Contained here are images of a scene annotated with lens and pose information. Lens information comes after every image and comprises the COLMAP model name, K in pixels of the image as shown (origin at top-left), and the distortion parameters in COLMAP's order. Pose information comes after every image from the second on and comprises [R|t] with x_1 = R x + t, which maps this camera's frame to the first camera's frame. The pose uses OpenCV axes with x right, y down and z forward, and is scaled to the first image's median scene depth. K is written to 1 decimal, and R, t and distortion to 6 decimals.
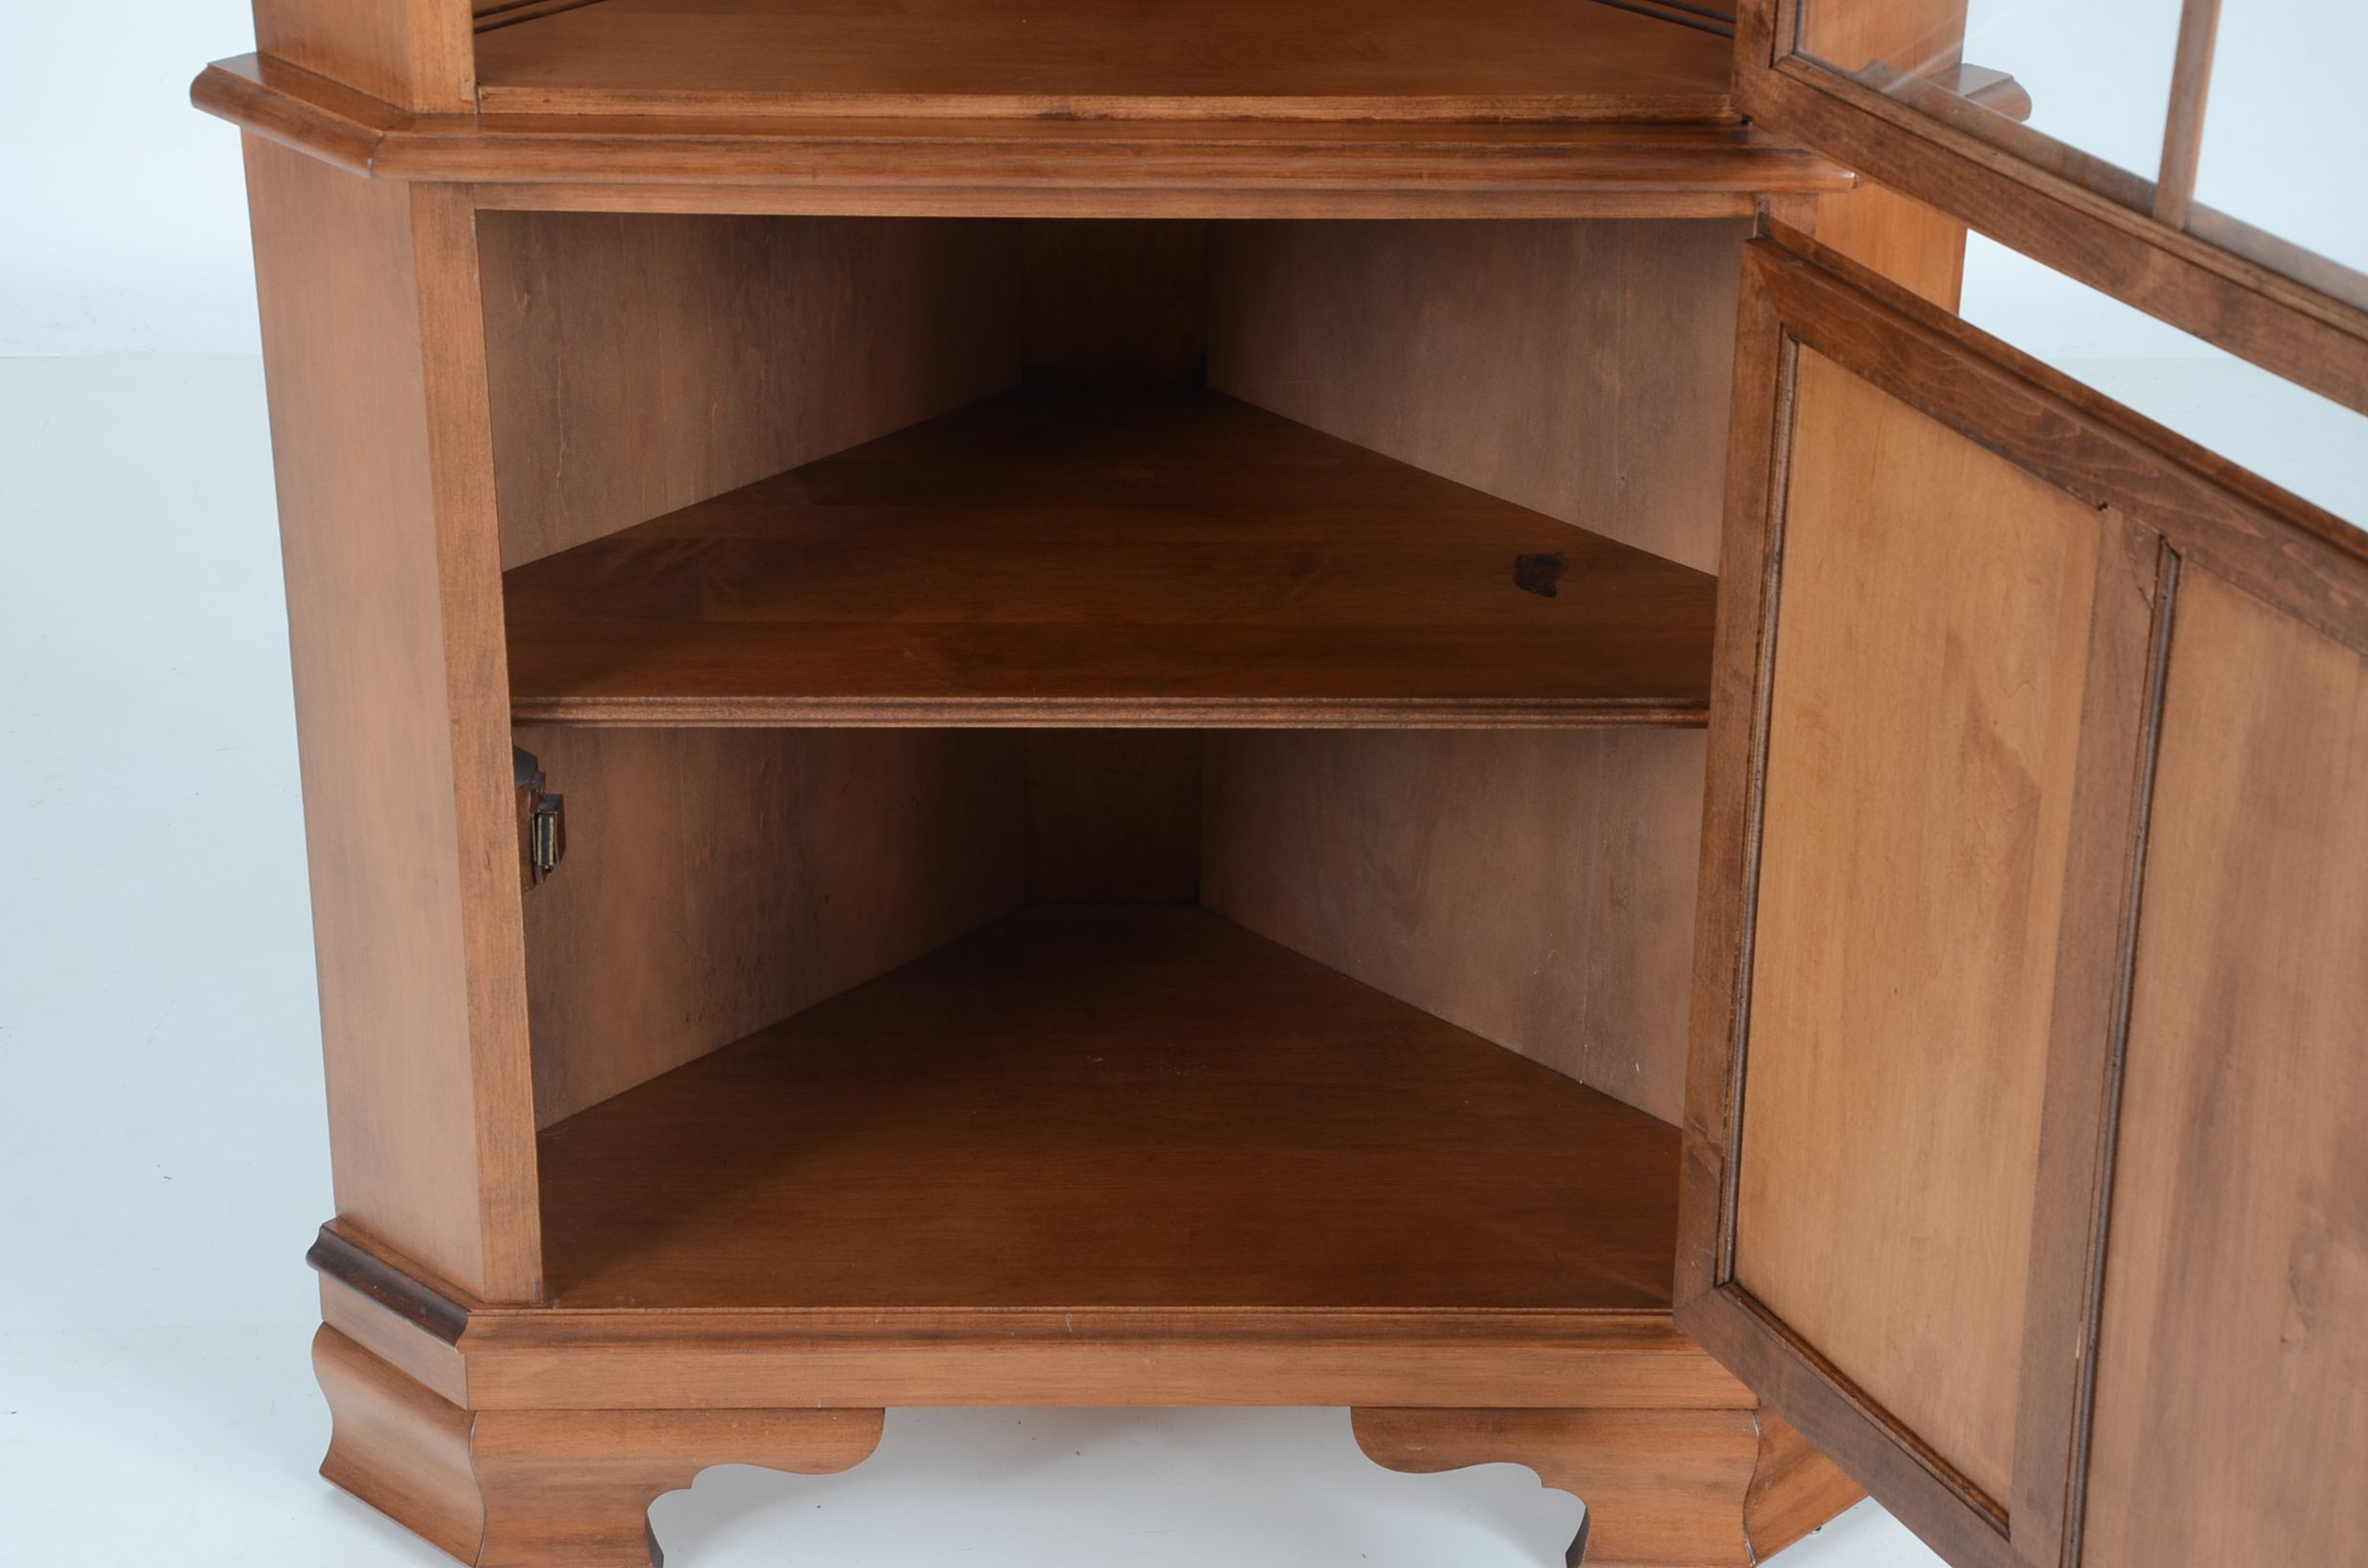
lens RADIAL K [[4827.7, 0, 1170.6], [0, 4827.7, 785.7], [0, 0, 1]] dist [0.413022, 0.000000]
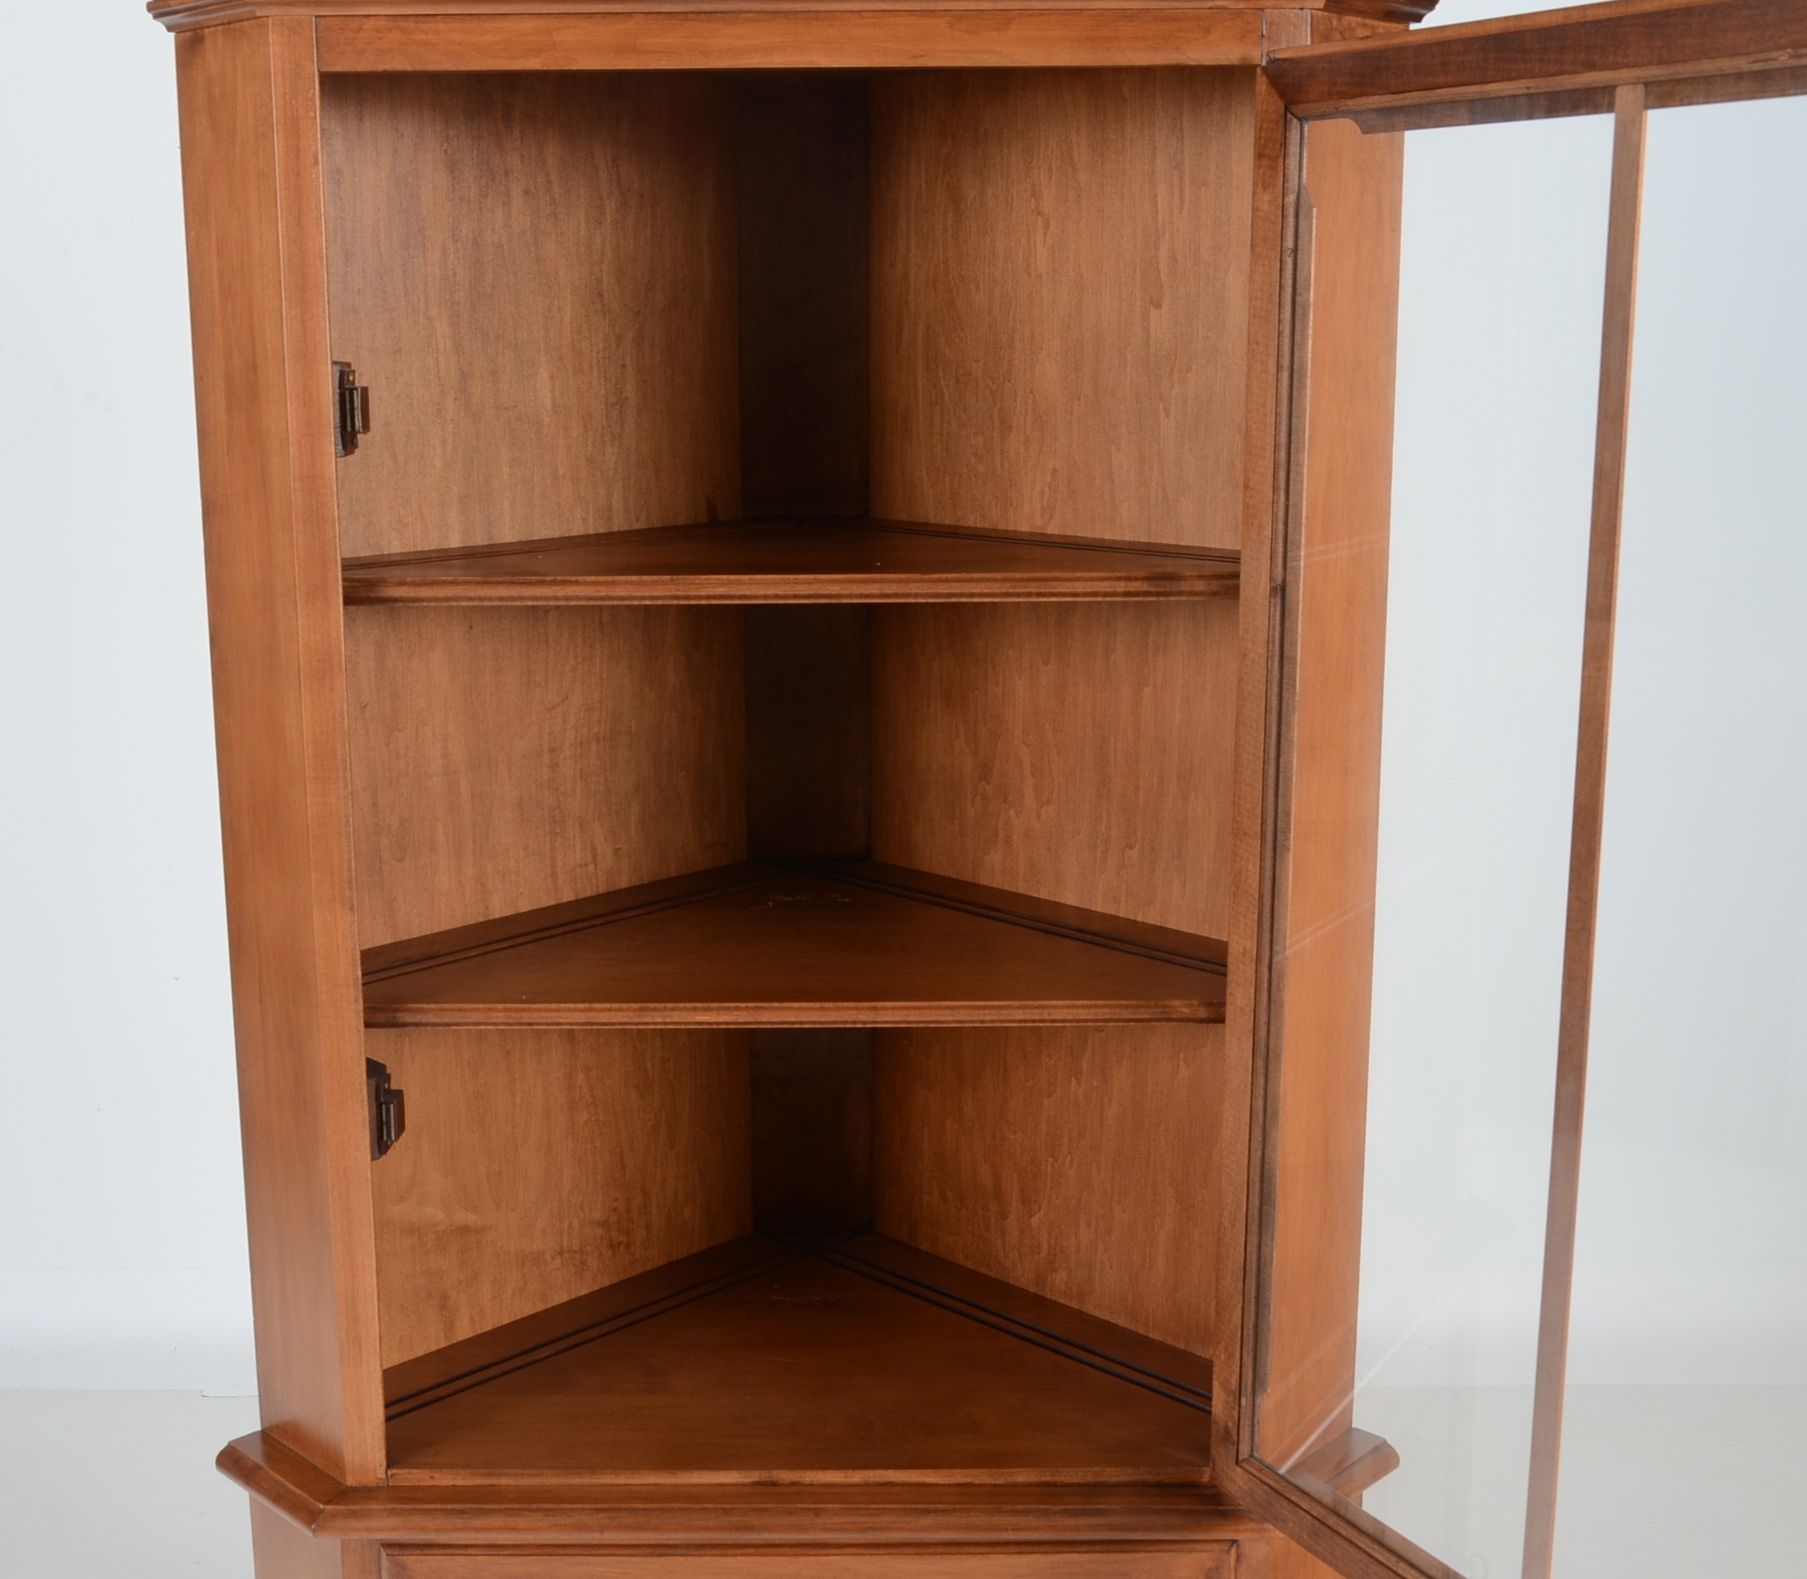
lens RADIAL K [[2292.2, 0, 821.8], [0, 2292.2, 782.4], [0, 0, 1]] dist [-0.045373, 0.000000]
pose [[0.999581, -0.012399, -0.026151, 0.015730], [0.005129, 0.965174, -0.261559, -0.162479], [0.028483, 0.261315, 0.964833, 0.260533]]
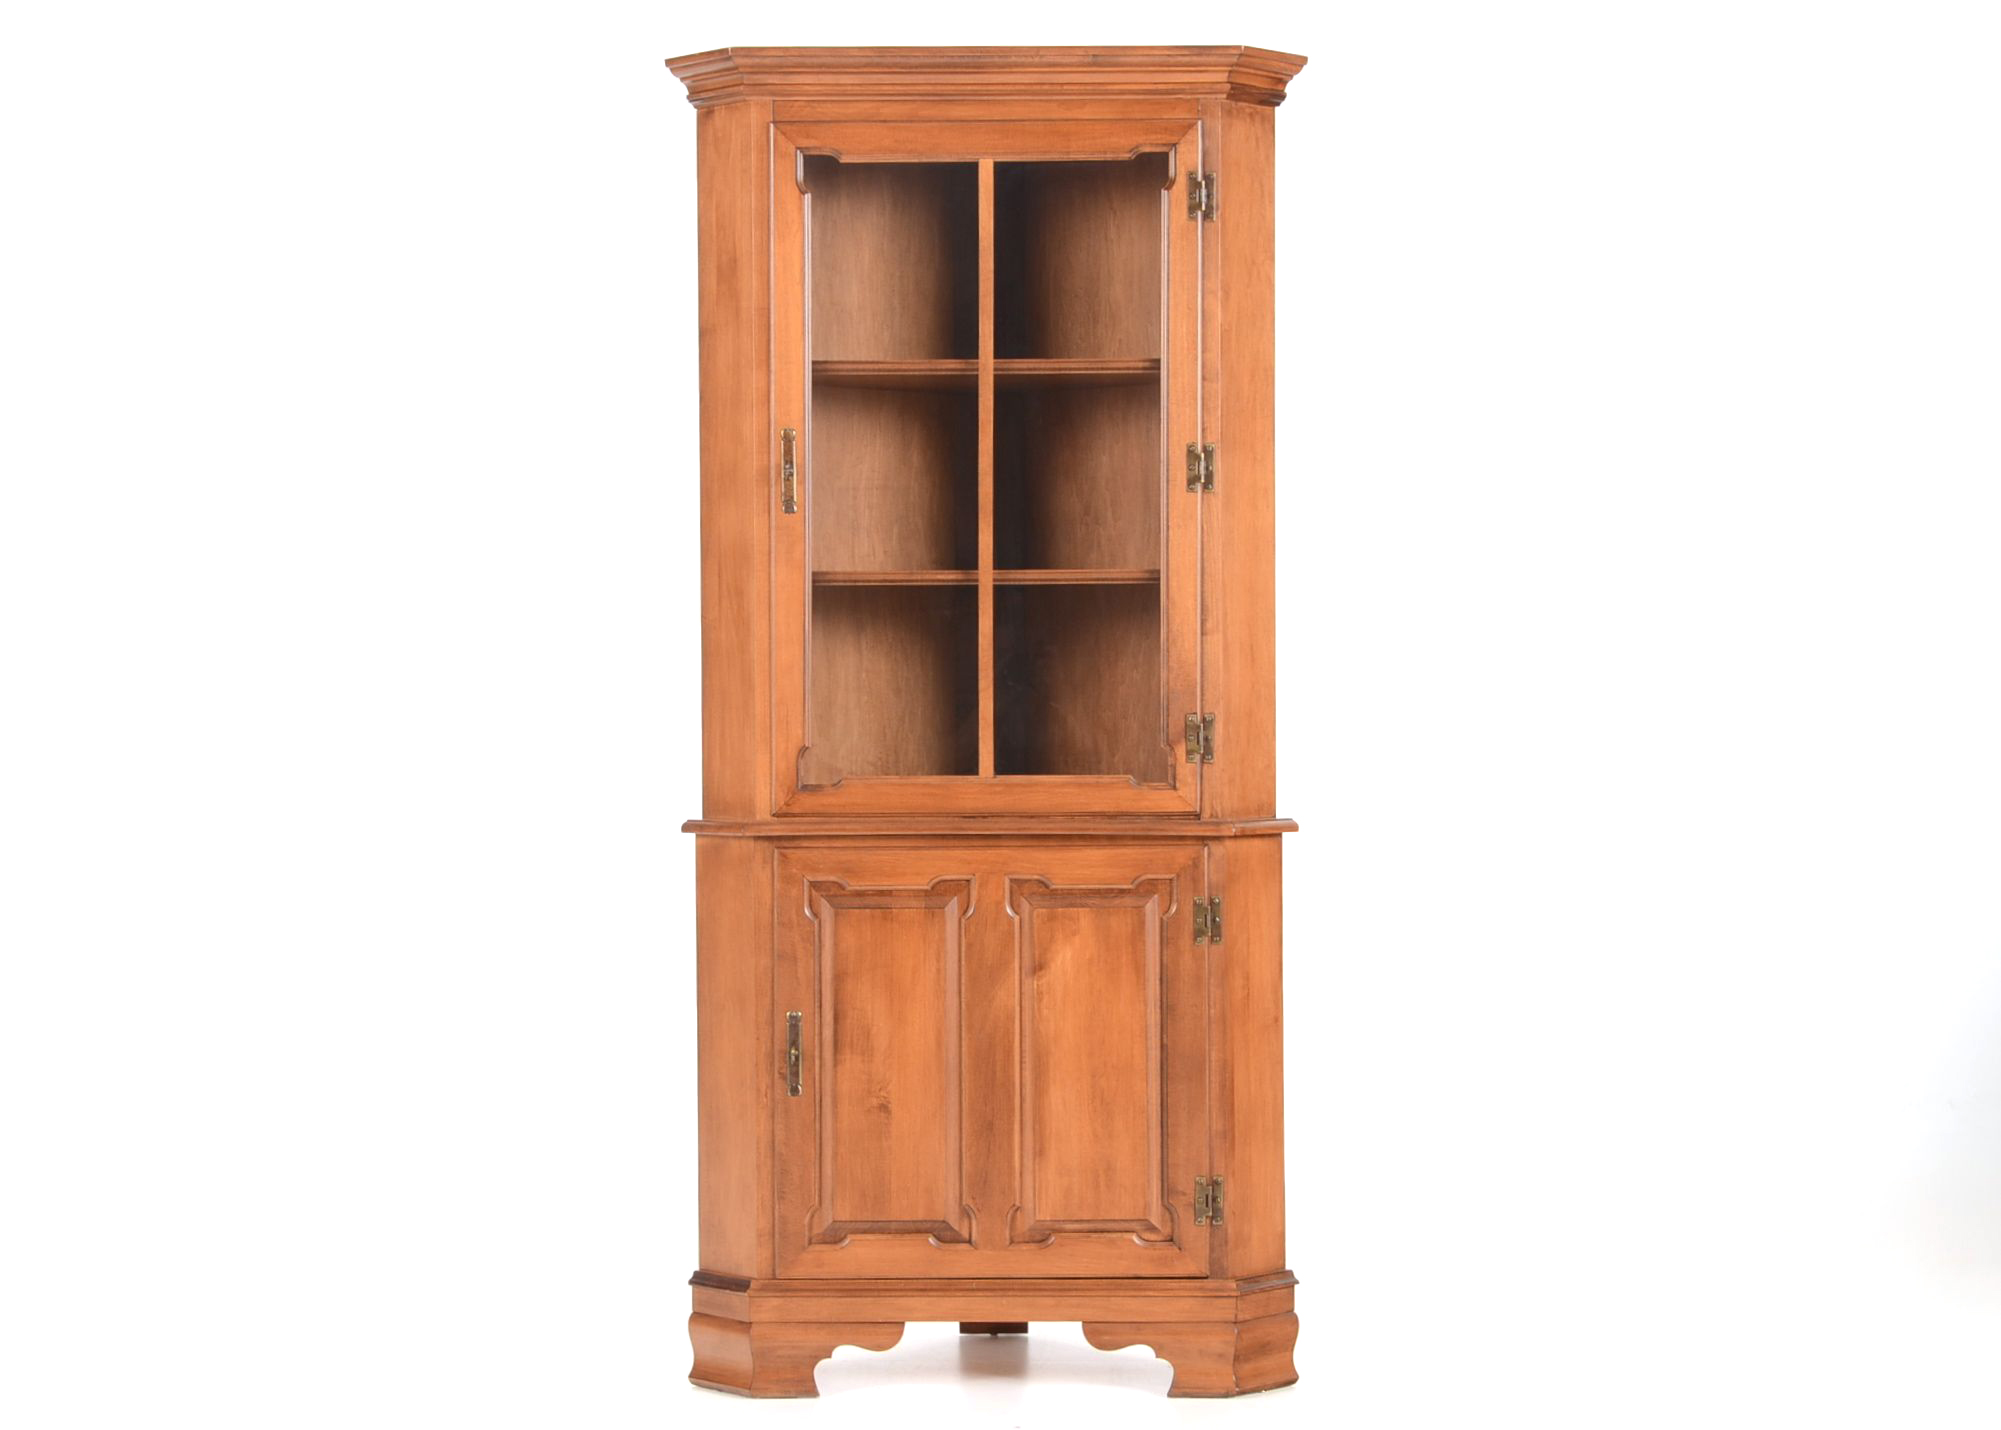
lens RADIAL K [[3385.6, 0, 963.1], [0, 3385.6, 743.4], [0, 0, 1]] dist [0.101722, 0.000000]
pose [[0.999499, -0.012838, -0.028944, 0.034066], [-0.000575, 0.906607, -0.421975, 0.699366], [0.031659, 0.421780, 0.906145, -0.903249]]
